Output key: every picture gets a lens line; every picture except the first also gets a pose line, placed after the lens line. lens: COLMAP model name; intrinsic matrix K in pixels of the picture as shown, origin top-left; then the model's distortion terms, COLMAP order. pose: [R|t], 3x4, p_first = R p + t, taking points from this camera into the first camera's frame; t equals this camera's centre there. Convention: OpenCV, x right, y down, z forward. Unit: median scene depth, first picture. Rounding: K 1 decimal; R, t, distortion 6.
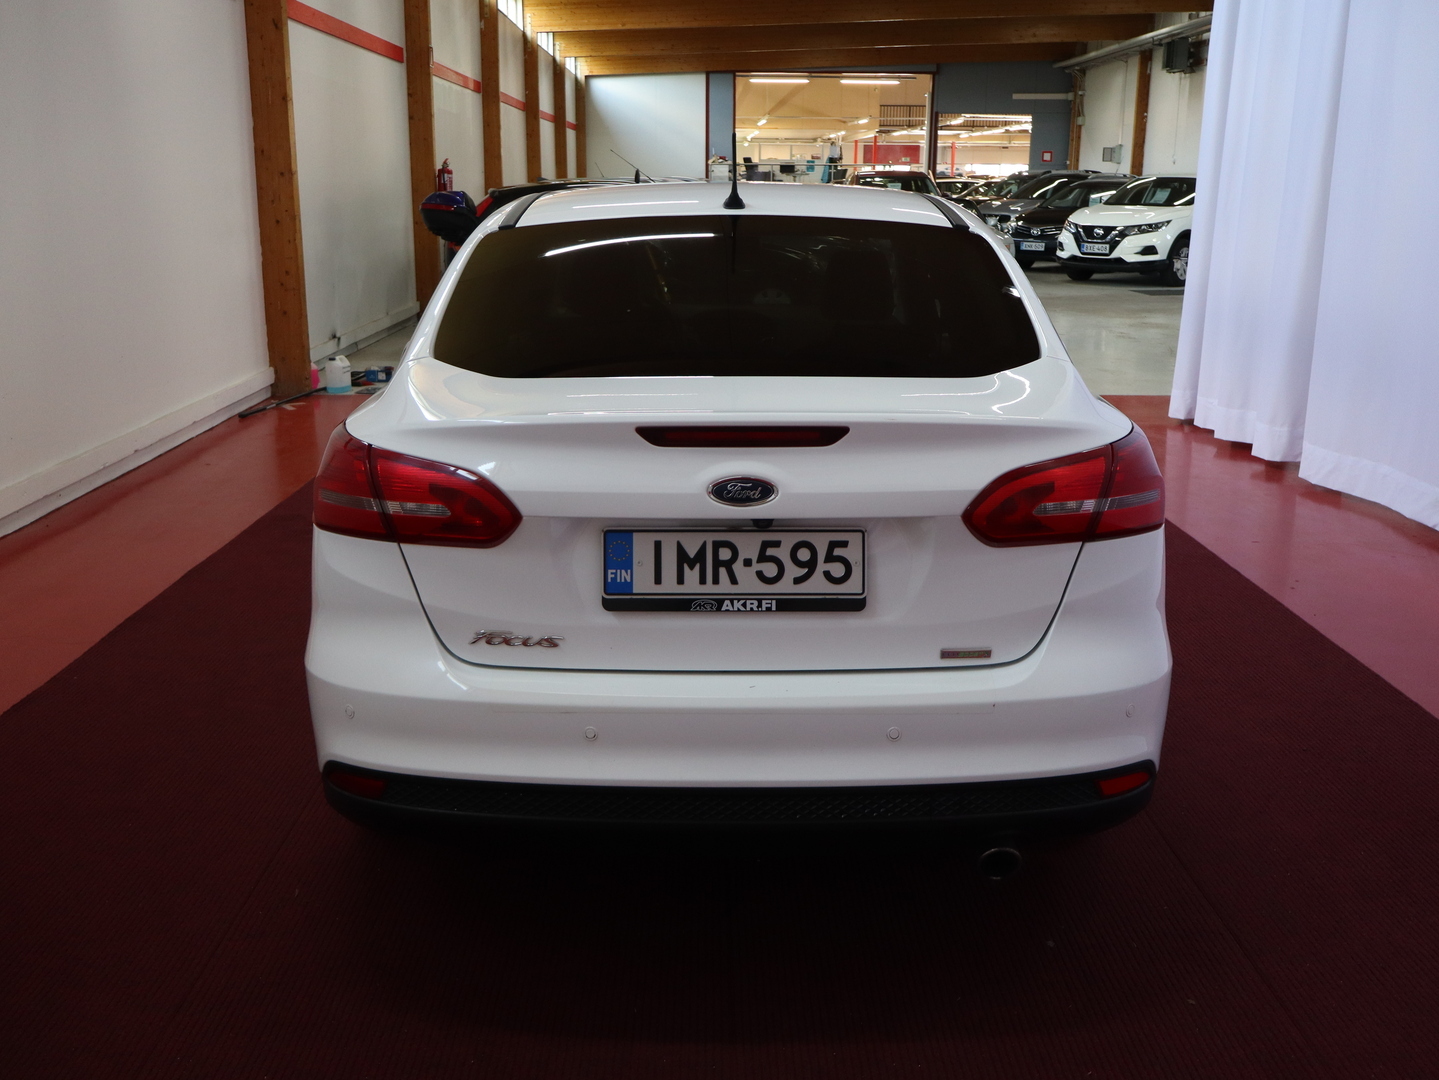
lens RADIAL K [[1347.0, 0, 726.7], [0, 1347.0, 536.6], [0, 0, 1]] dist [-0.007073, 0.000000]
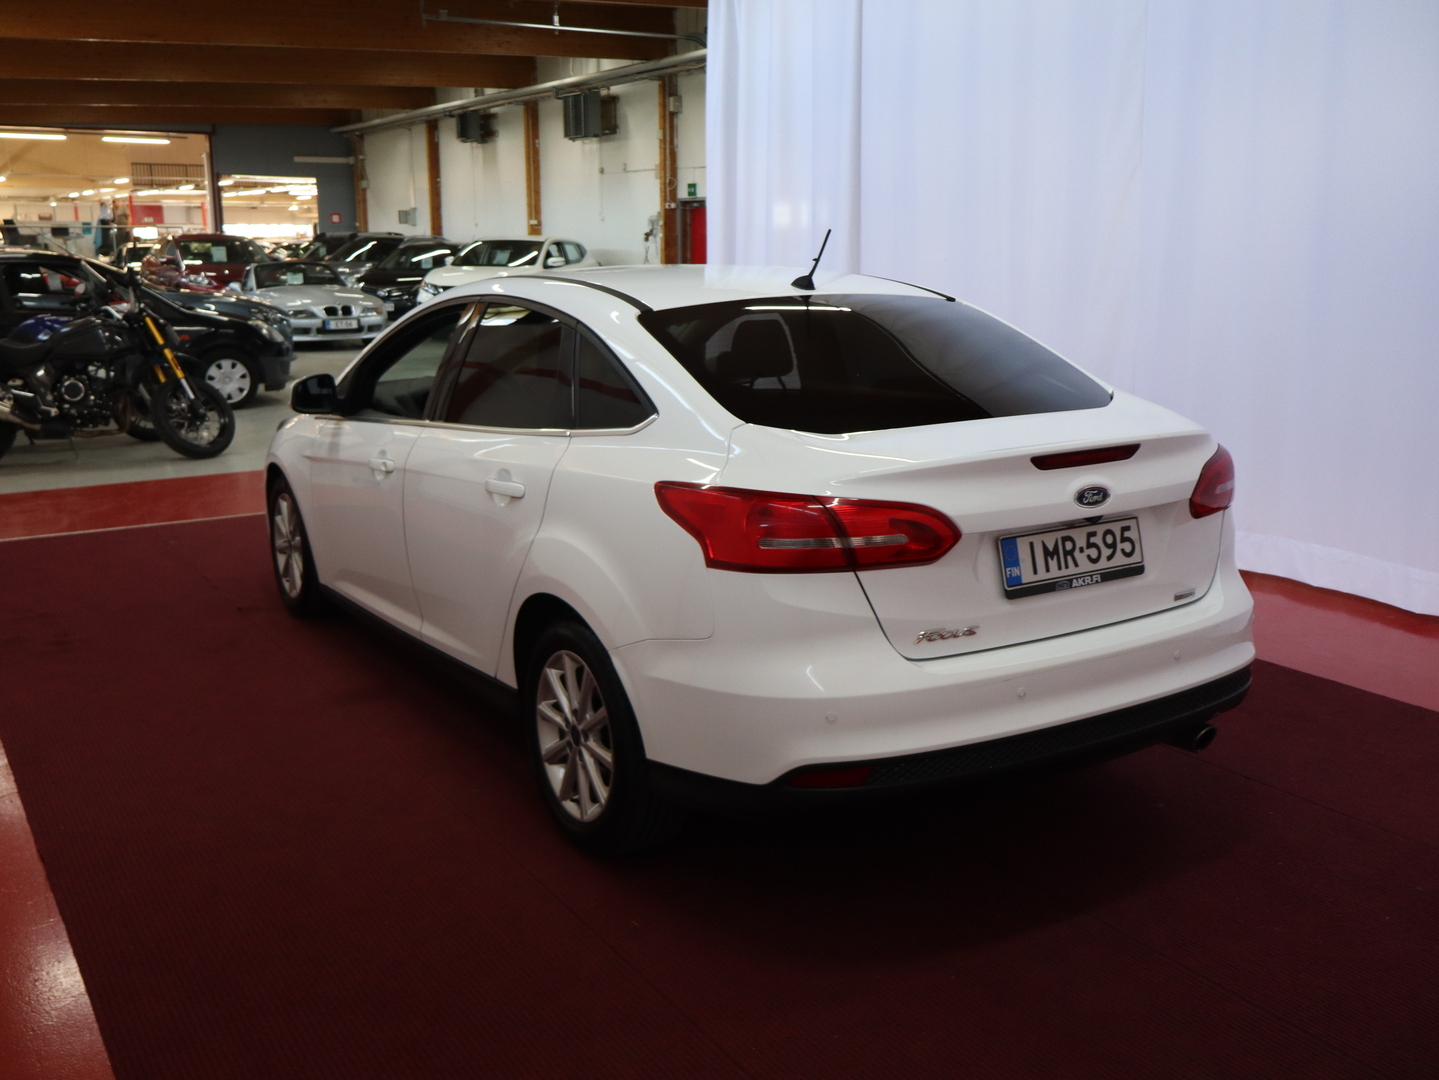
lens RADIAL K [[1347.0, 0, 724.1], [0, 1347.0, 534.4], [0, 0, 1]] dist [-0.007073, 0.000000]
pose [[0.847918, -0.117294, 0.516988, -0.112457], [0.139141, 0.990266, -0.003535, -0.004720], [-0.511541, 0.074931, 0.855985, 0.001660]]
